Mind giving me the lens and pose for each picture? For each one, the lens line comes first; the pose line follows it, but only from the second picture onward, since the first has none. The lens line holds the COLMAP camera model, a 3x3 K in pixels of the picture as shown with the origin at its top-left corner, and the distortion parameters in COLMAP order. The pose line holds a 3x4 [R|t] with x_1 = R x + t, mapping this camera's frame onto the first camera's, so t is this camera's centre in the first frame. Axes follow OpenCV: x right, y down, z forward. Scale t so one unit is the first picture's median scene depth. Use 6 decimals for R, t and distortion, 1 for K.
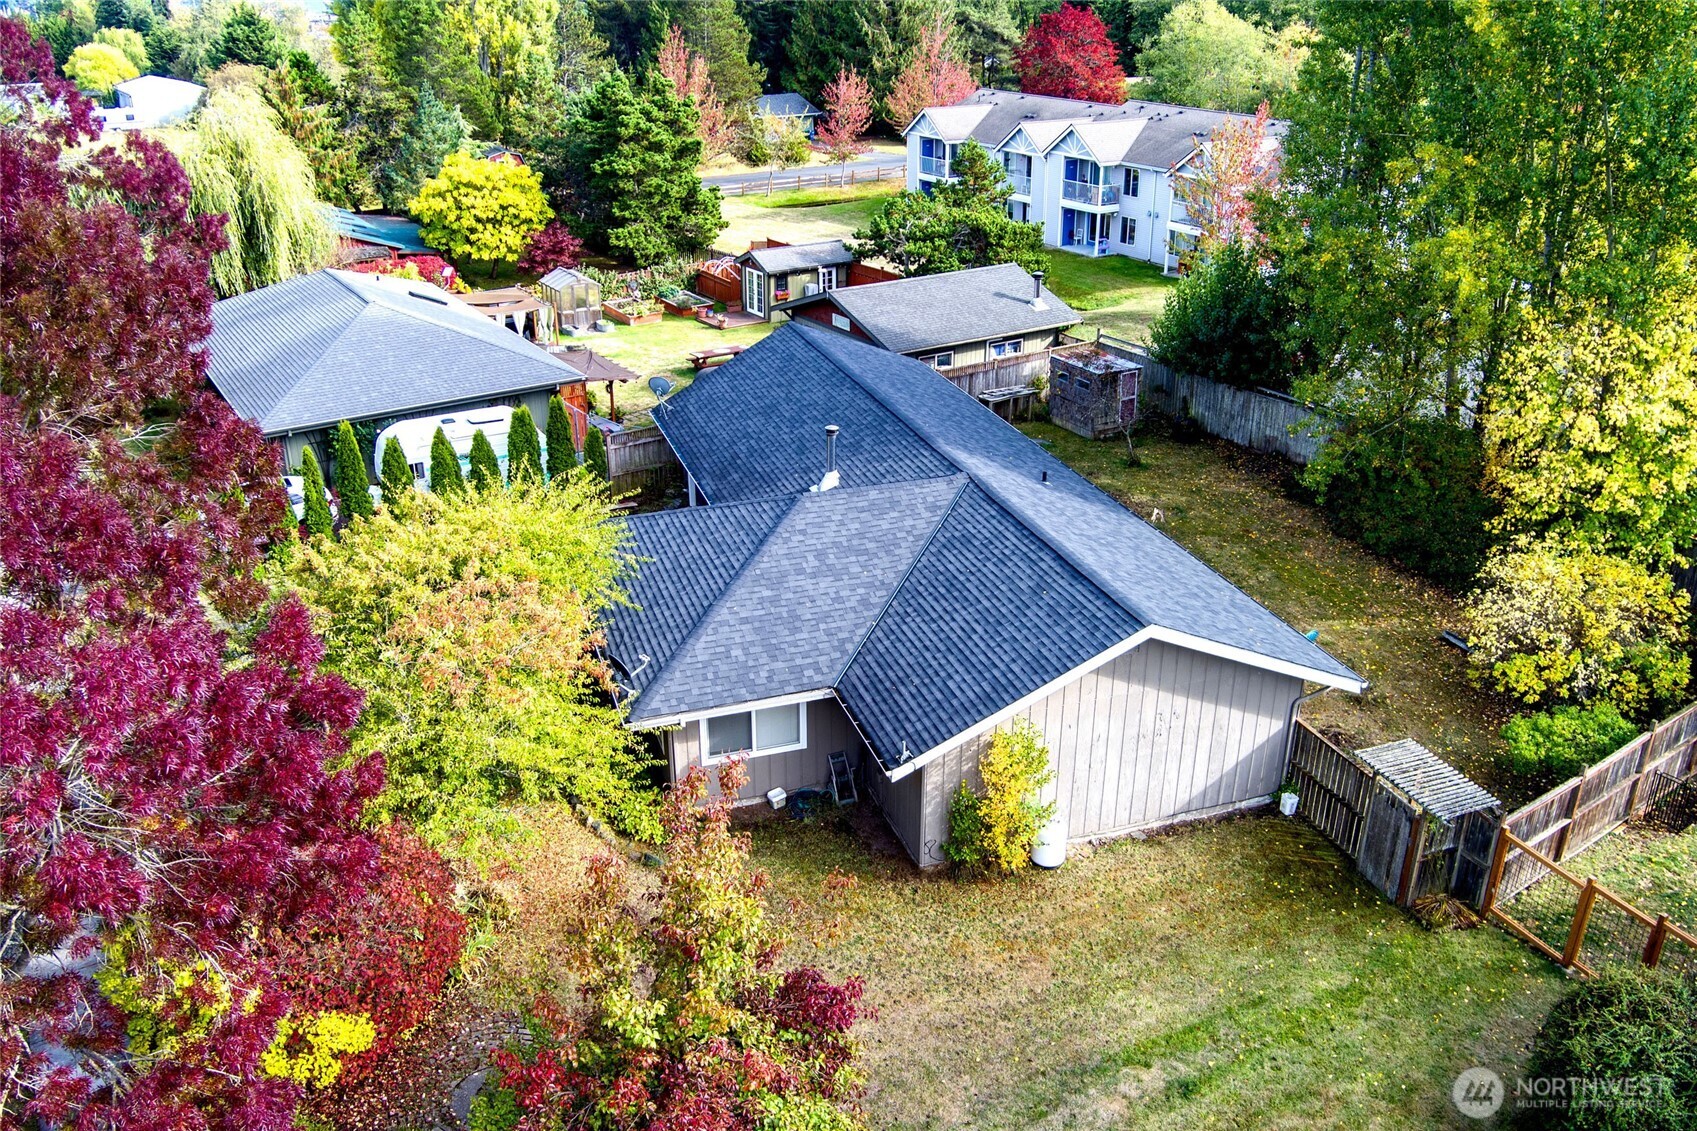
lens RADIAL K [[1367.3, 0, 848.5], [0, 1367.3, 565.5], [0, 0, 1]] dist [-0.045221, 0.002874]
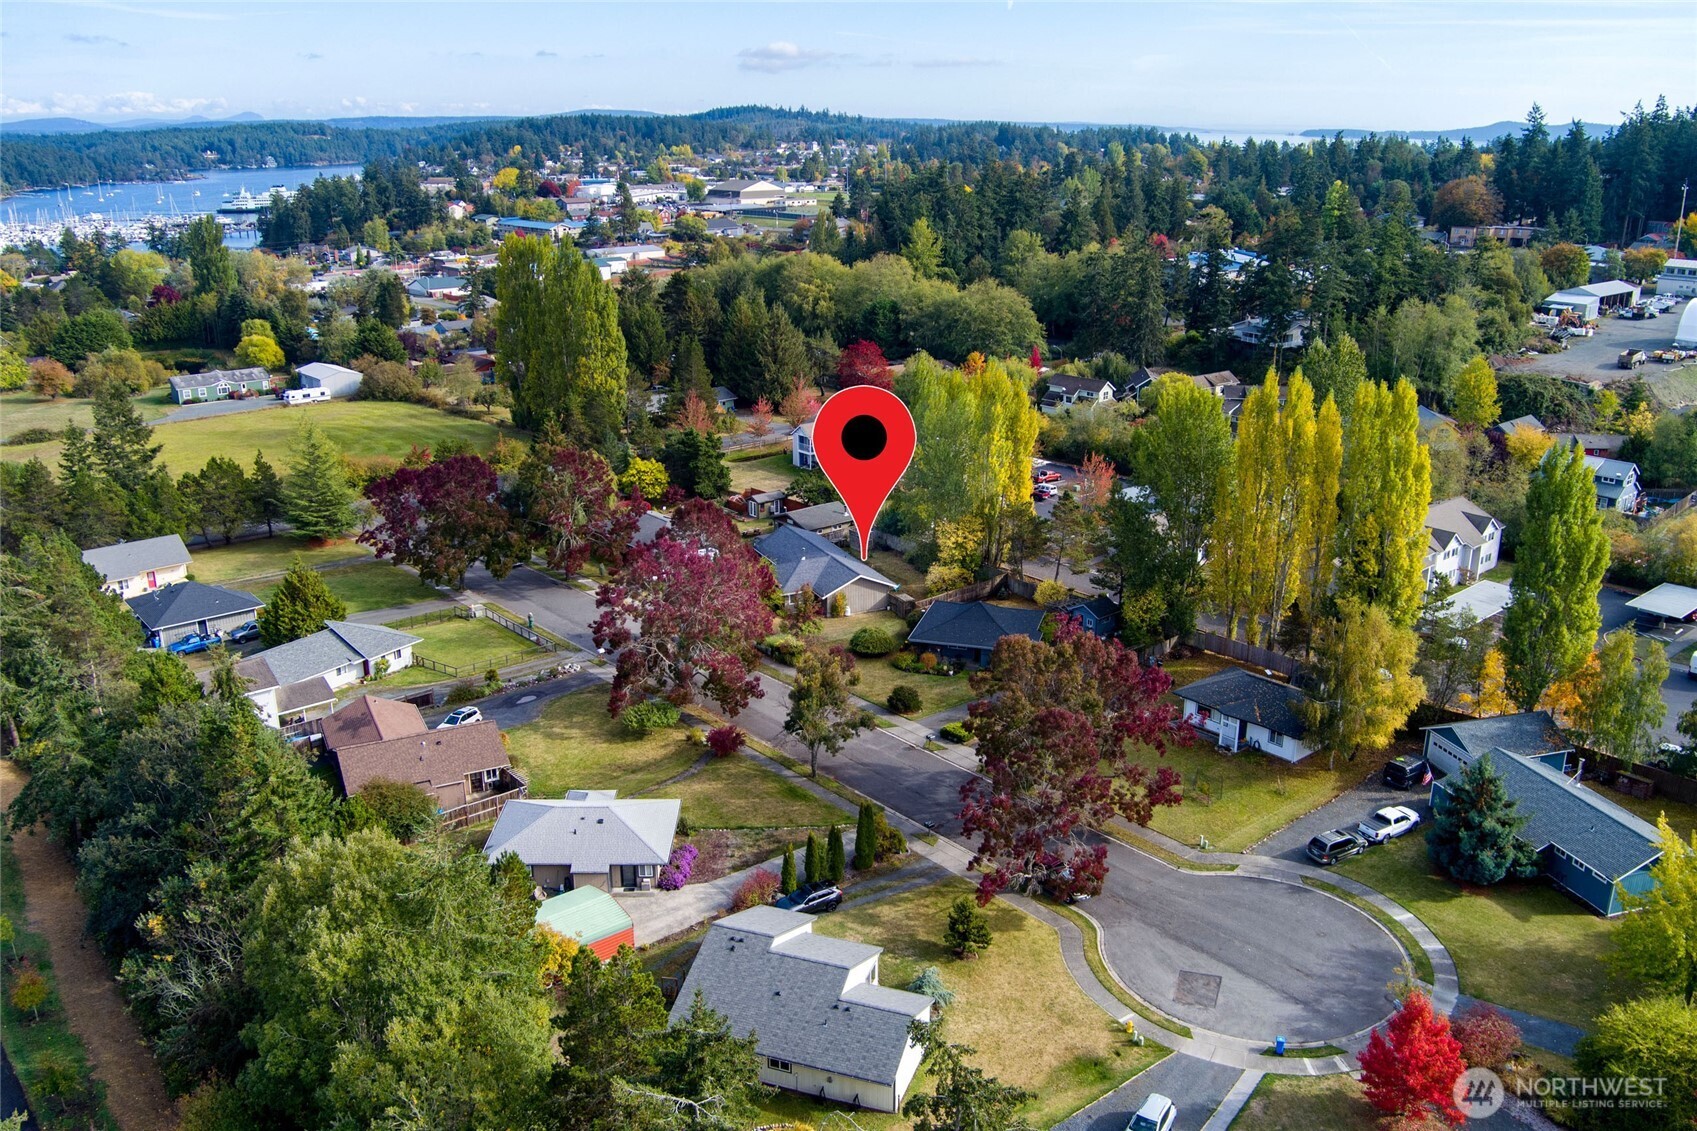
lens RADIAL K [[1401.2, 0, 848.5], [0, 1401.2, 565.5], [0, 0, 1]] dist [0.044584, 0.006508]
pose [[0.992381, -0.036276, 0.117744, -0.280970], [0.048570, 0.993465, -0.103287, 0.309122], [-0.113228, 0.108219, 0.987658, -2.525358]]
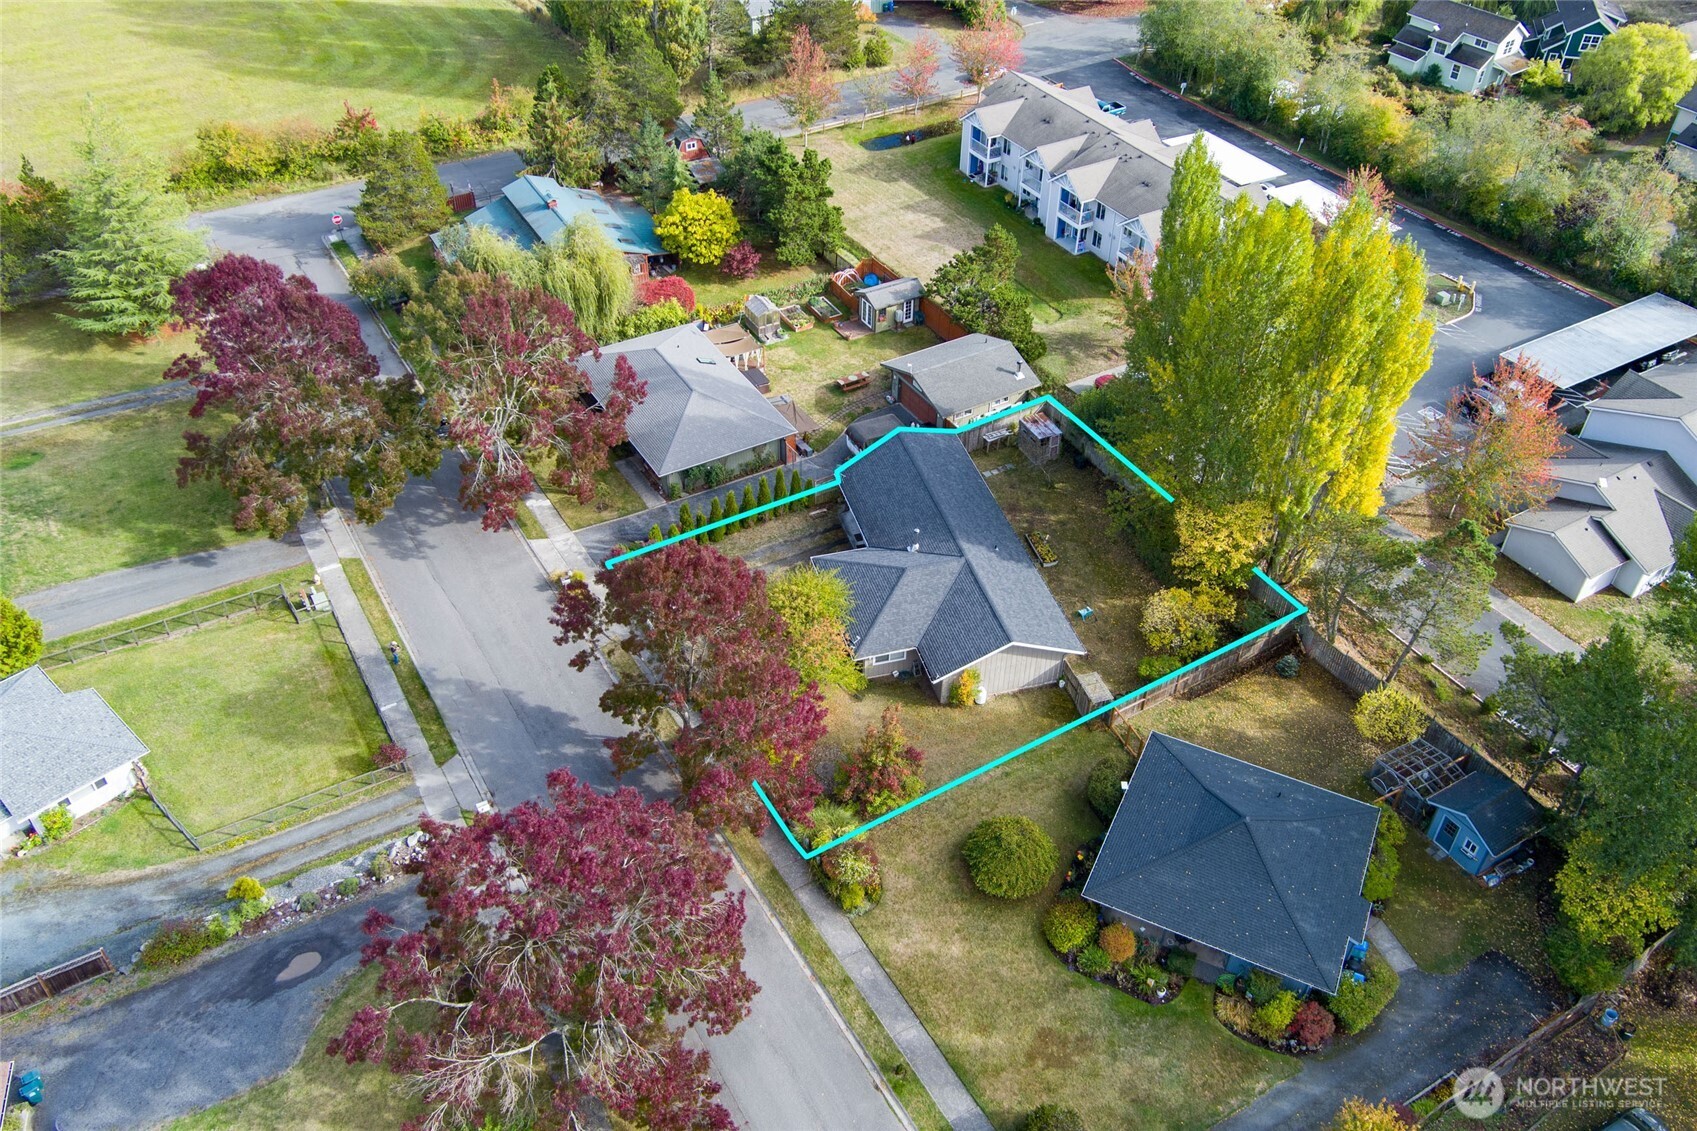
lens RADIAL K [[1401.2, 0, 848.5], [0, 1401.2, 565.5], [0, 0, 1]] dist [0.044584, 0.006508]
pose [[0.998963, 0.042370, -0.016653, -0.059389], [-0.036074, 0.959856, 0.278164, -0.483210], [0.027770, -0.277275, 0.960389, -1.012731]]
